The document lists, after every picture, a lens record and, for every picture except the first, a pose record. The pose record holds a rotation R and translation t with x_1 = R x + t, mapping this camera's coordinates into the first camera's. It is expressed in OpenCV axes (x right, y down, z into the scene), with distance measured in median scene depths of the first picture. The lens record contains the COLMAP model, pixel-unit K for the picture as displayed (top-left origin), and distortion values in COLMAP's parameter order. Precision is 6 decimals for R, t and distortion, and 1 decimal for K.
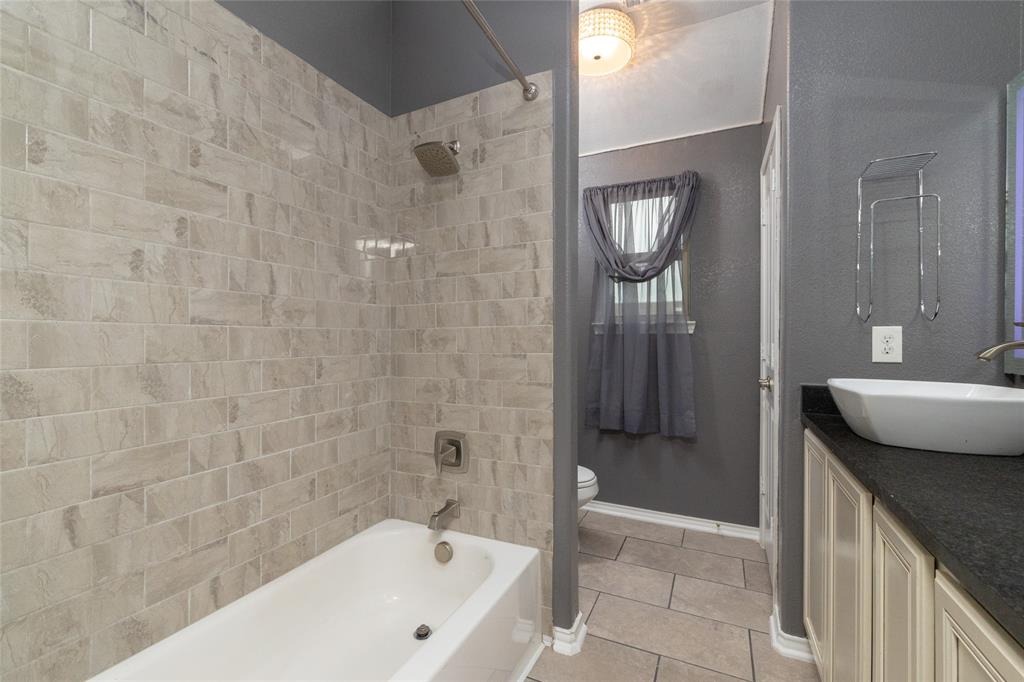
lens RADIAL K [[438.2, 0, 507.8], [0, 438.2, 337.0], [0, 0, 1]] dist [-0.004193, 0.000140]
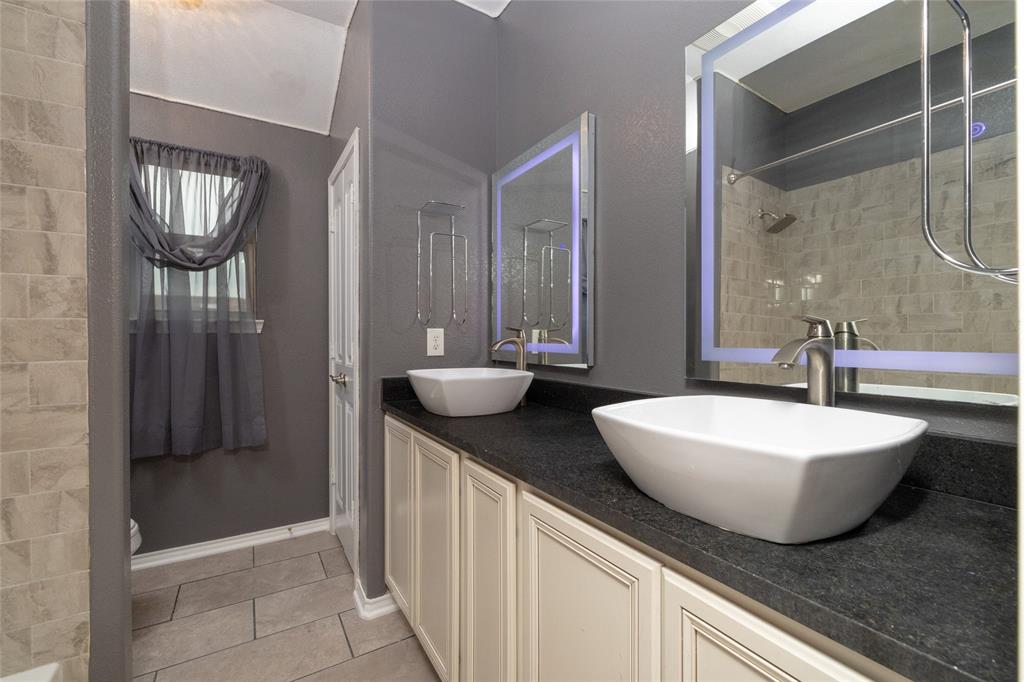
lens RADIAL K [[438.2, 0, 507.8], [0, 438.2, 337.0], [0, 0, 1]] dist [-0.004193, 0.000140]
pose [[0.536942, 0.000389, 0.843619, -0.095889], [0.000758, 0.999999, -0.000944, 0.001669], [-0.843619, 0.001146, 0.536941, 0.069725]]
